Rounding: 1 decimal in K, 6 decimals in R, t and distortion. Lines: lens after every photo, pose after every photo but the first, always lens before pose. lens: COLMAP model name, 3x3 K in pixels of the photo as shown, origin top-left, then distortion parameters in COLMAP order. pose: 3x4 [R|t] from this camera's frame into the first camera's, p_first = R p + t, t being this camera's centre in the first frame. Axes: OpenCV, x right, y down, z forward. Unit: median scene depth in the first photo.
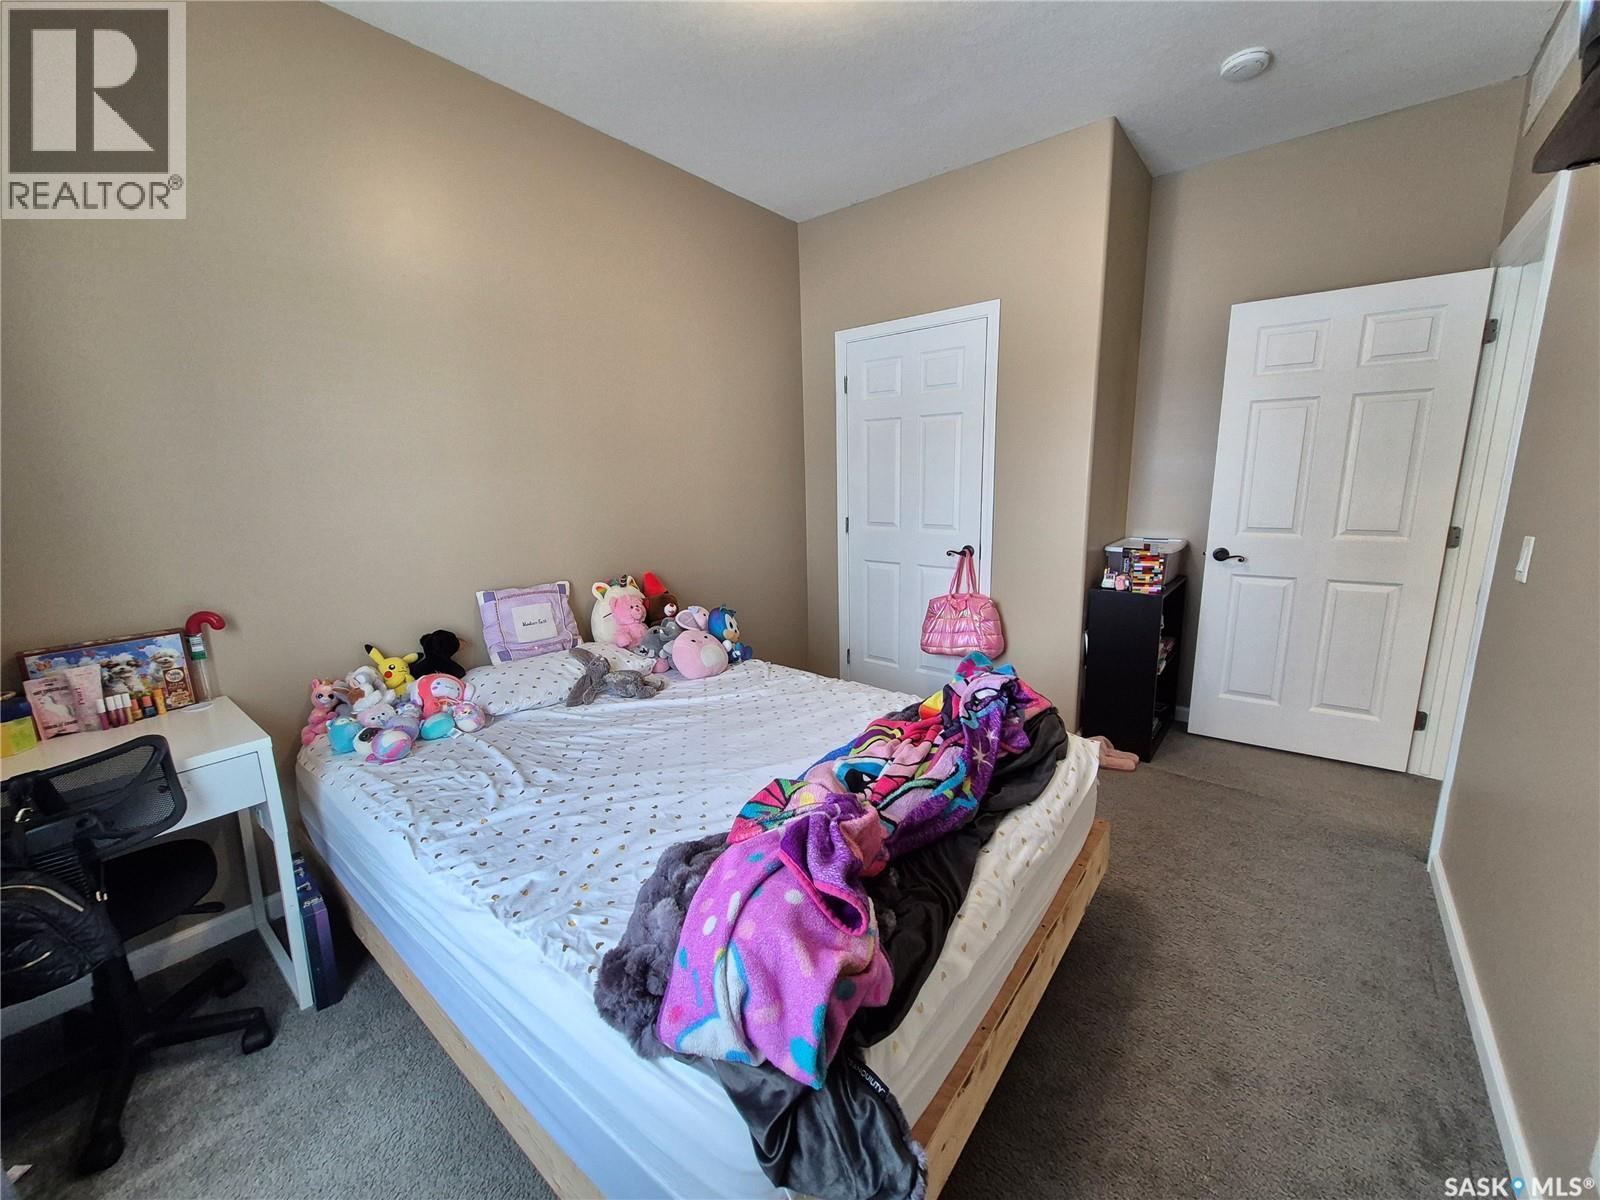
lens RADIAL K [[626.3, 0, 802.0], [0, 626.3, 597.3], [0, 0, 1]] dist [0.007546, -0.000178]
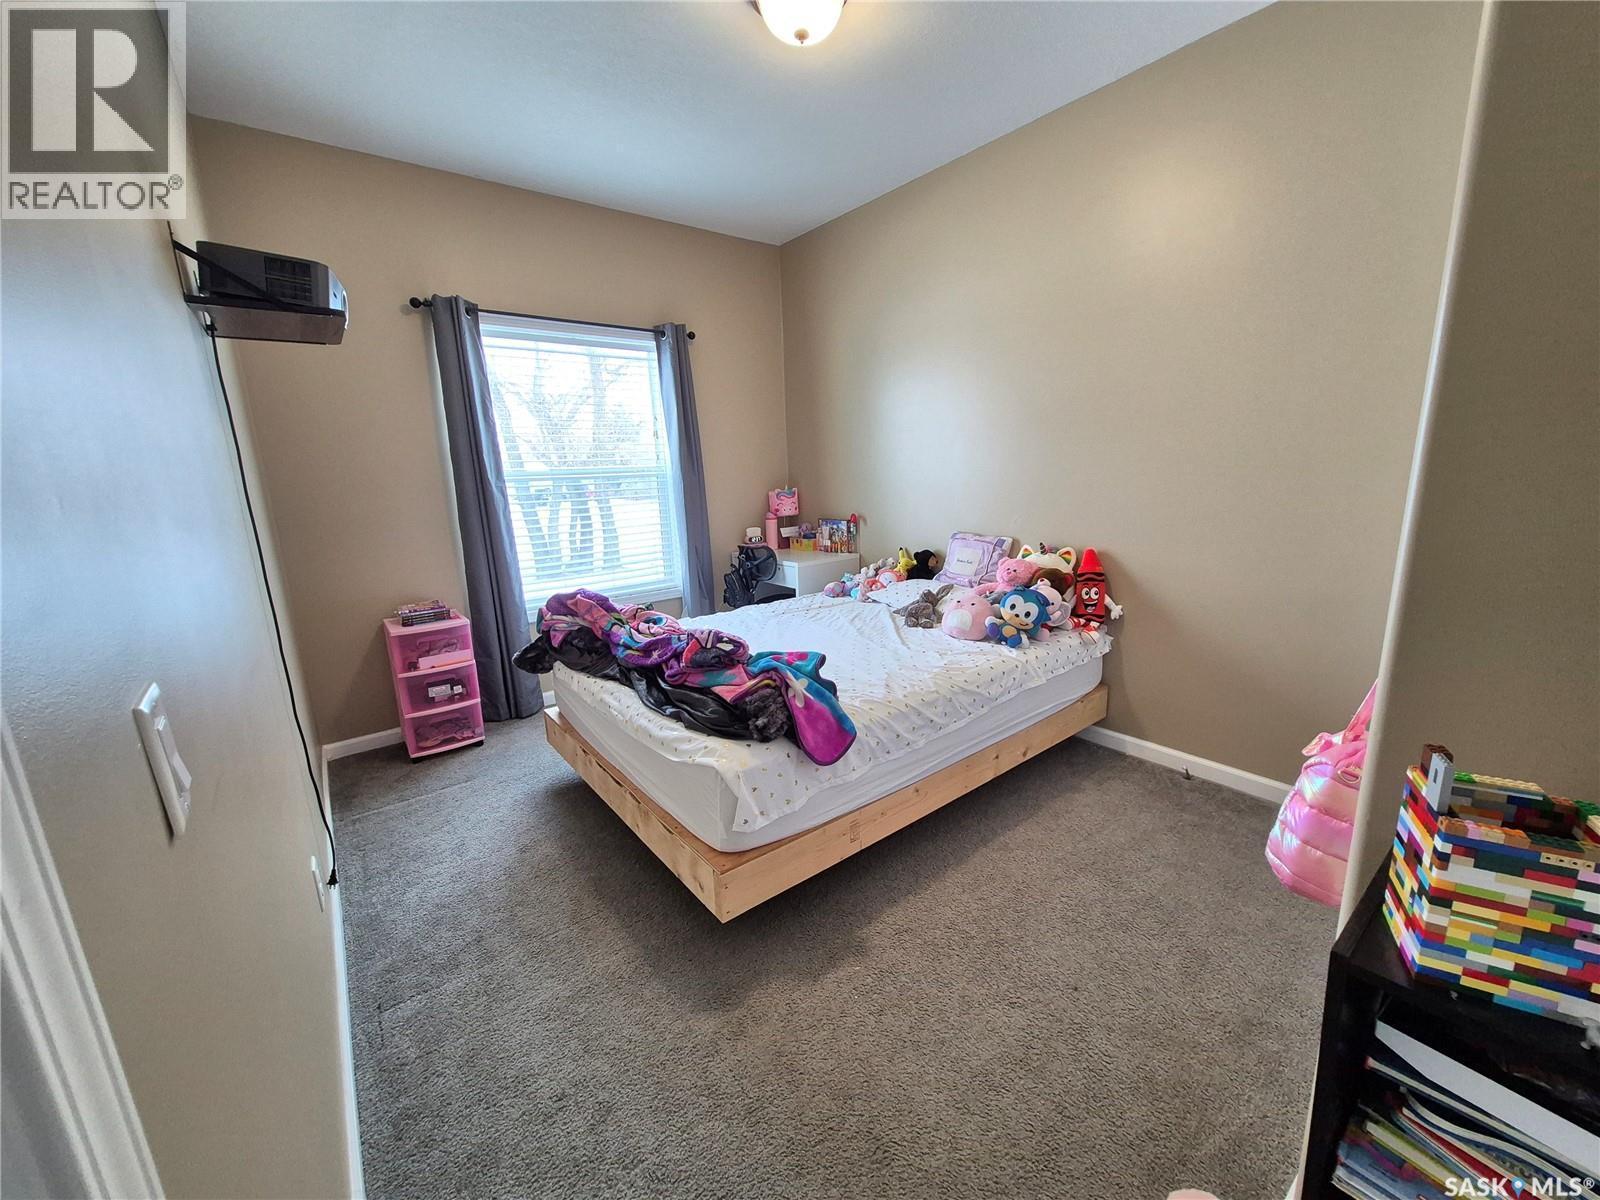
lens RADIAL K [[626.3, 0, 802.0], [0, 626.3, 597.3], [0, 0, 1]] dist [0.007546, -0.000178]
pose [[-0.220759, 0.236570, -0.946203, 1.359356], [-0.143899, 0.951621, 0.271498, -0.290433], [0.964655, 0.196093, -0.176037, 1.342626]]
